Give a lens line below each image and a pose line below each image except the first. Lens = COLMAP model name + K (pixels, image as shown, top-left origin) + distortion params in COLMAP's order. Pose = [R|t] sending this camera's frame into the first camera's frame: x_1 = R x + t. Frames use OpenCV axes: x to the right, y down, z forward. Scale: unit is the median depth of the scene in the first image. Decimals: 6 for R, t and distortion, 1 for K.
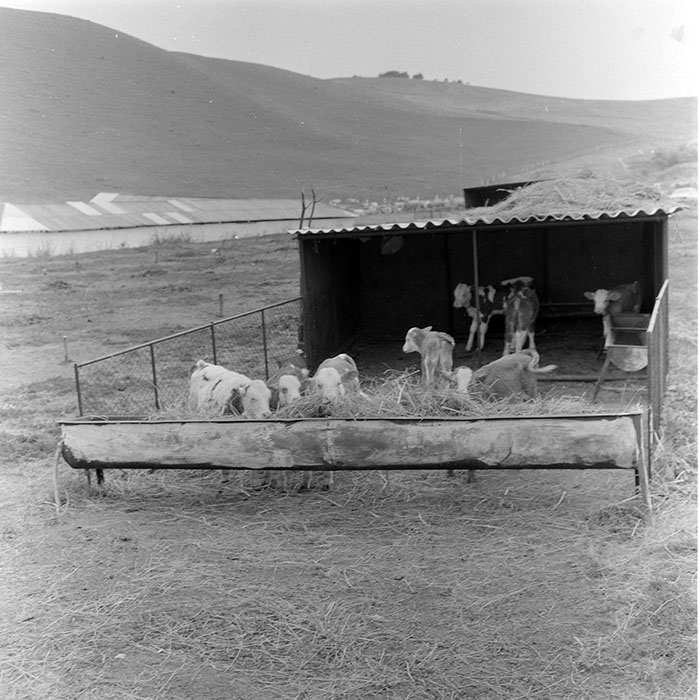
lens RADIAL K [[980.1, 0, 349.3], [0, 980.1, 350.9], [0, 0, 1]] dist [0.055947, 0.000000]
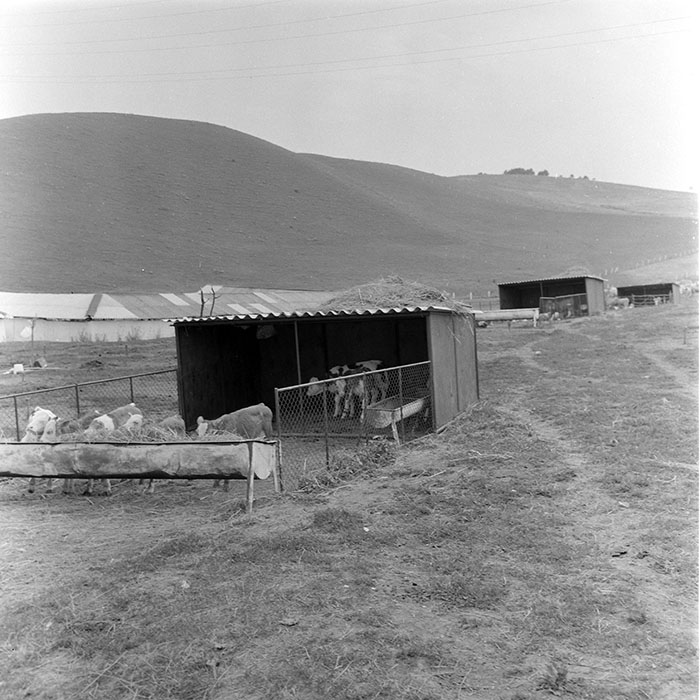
lens RADIAL K [[980.1, 0, 351.2], [0, 980.1, 348.8], [0, 0, 1]] dist [0.055947, 0.000000]
pose [[0.990788, 0.017515, -0.134284, 0.580008], [-0.030102, 0.995277, -0.092286, 0.051393], [0.132033, 0.095478, 0.986636, -0.439300]]
